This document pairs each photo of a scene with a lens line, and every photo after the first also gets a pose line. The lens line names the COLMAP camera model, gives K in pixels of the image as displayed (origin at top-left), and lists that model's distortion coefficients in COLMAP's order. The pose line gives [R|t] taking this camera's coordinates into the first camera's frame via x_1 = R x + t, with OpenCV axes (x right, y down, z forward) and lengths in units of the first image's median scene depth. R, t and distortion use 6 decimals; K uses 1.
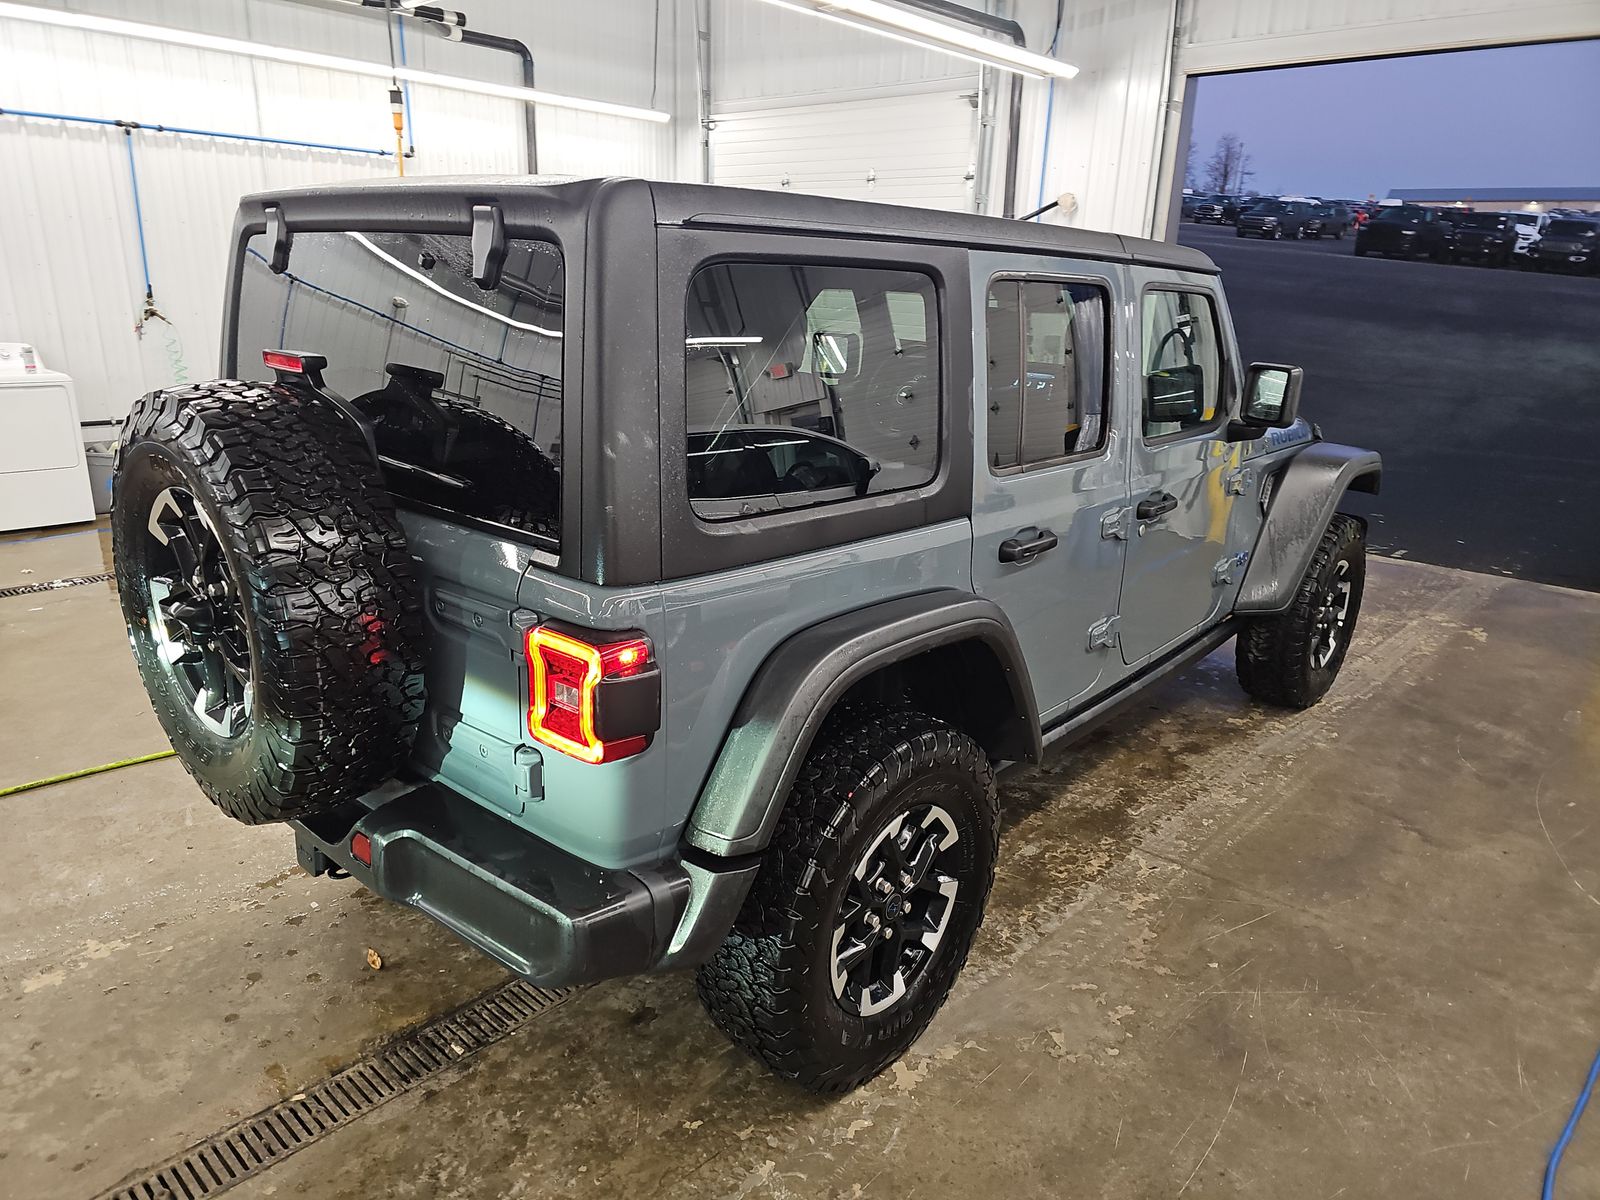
lens RADIAL K [[1050.8, 0, 802.1], [0, 1050.8, 597.0], [0, 0, 1]] dist [0.055652, -0.044695]
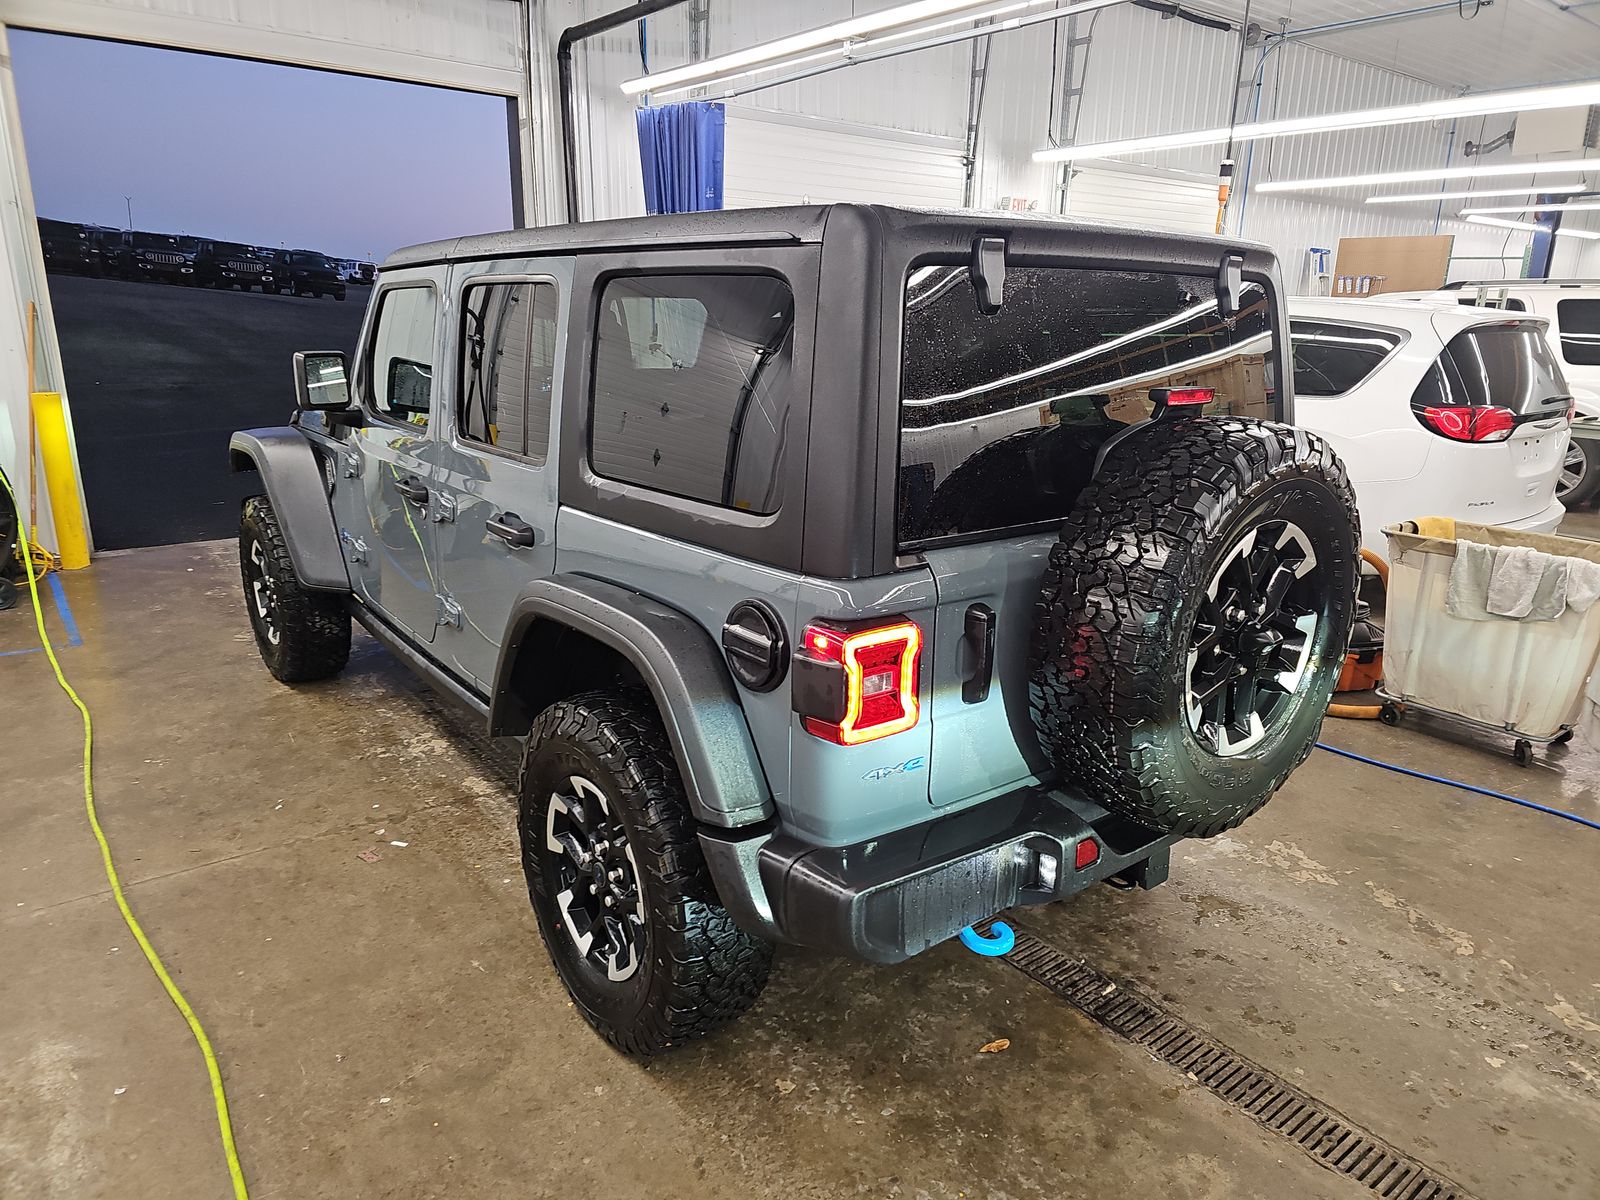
lens RADIAL K [[1050.8, 0, 802.1], [0, 1050.8, 597.0], [0, 0, 1]] dist [0.055652, -0.044695]
pose [[0.161225, -0.292986, 0.942425, -1.419509], [0.274324, 0.930591, 0.242377, -0.349696], [-0.948026, 0.219452, 0.230408, 1.032470]]
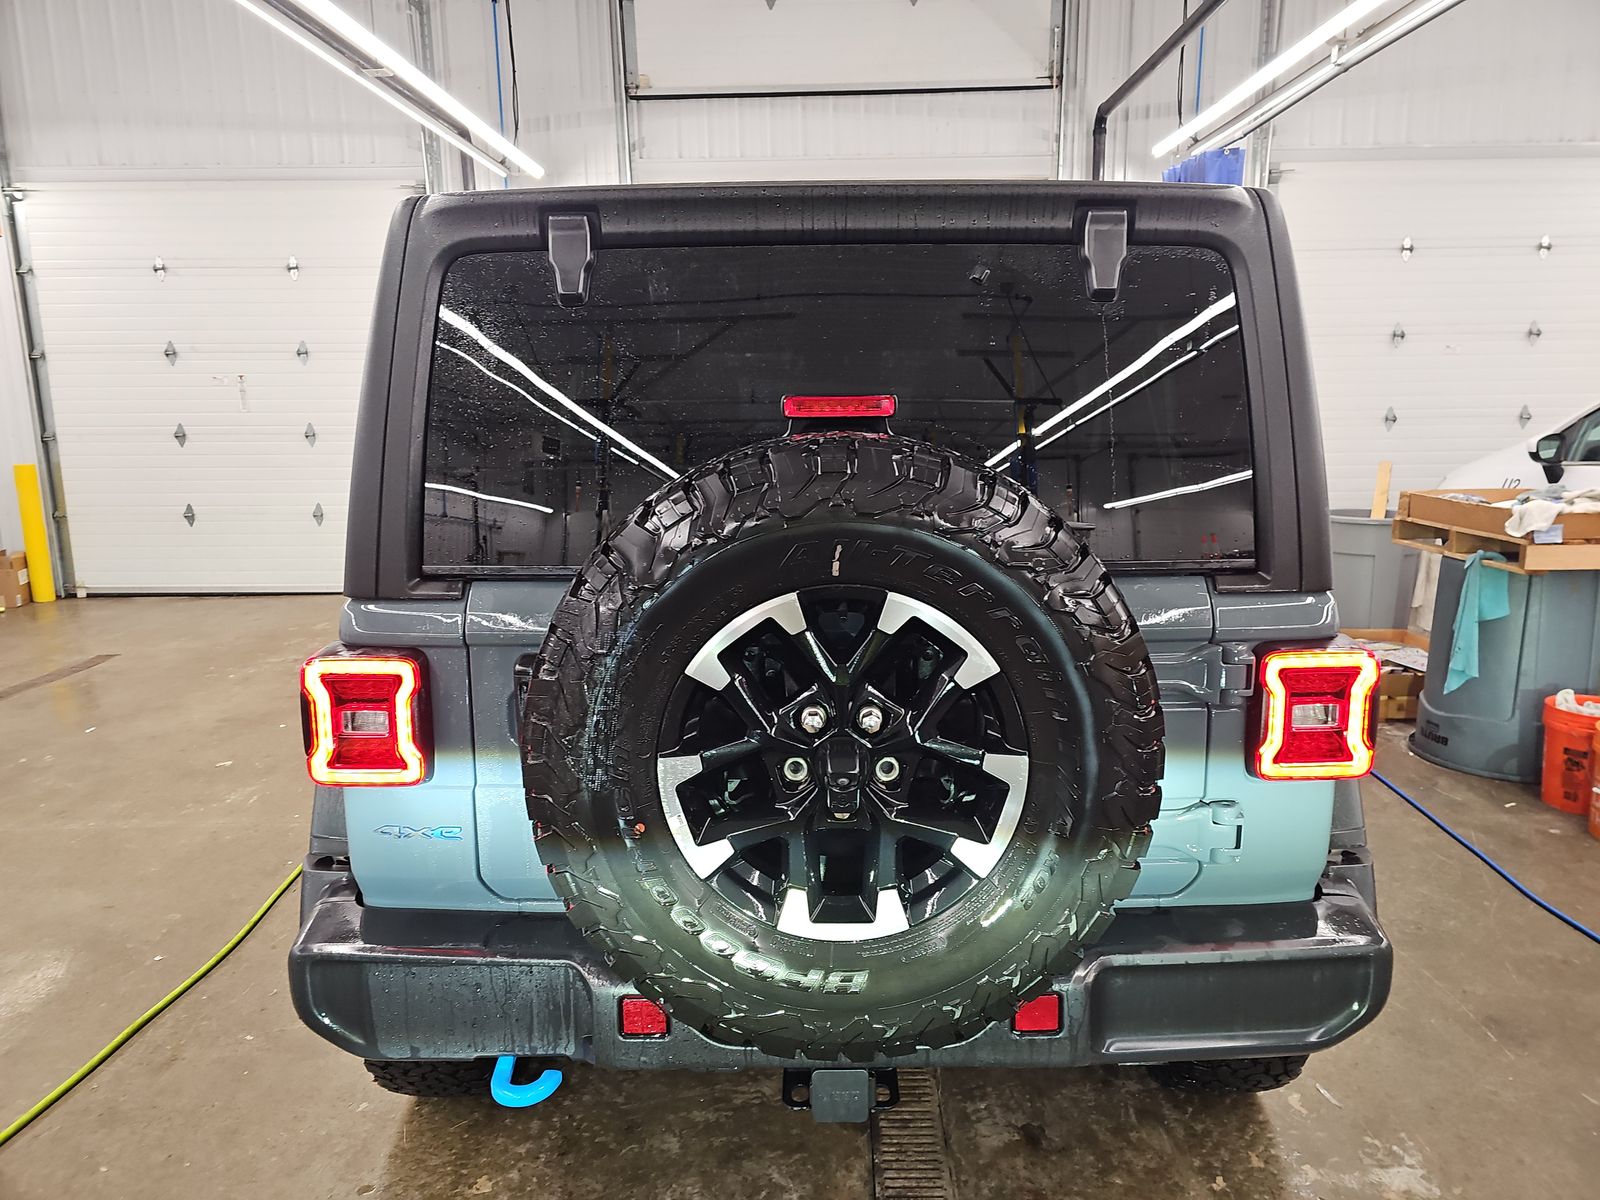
lens RADIAL K [[1045.9, 0, 803.5], [0, 1045.9, 581.0], [0, 0, 1]] dist [0.049466, -0.040653]
pose [[0.740846, -0.159289, 0.652514, -0.893608], [0.231842, 0.972410, -0.025846, -0.079554], [-0.630394, 0.170428, 0.757336, 0.431966]]
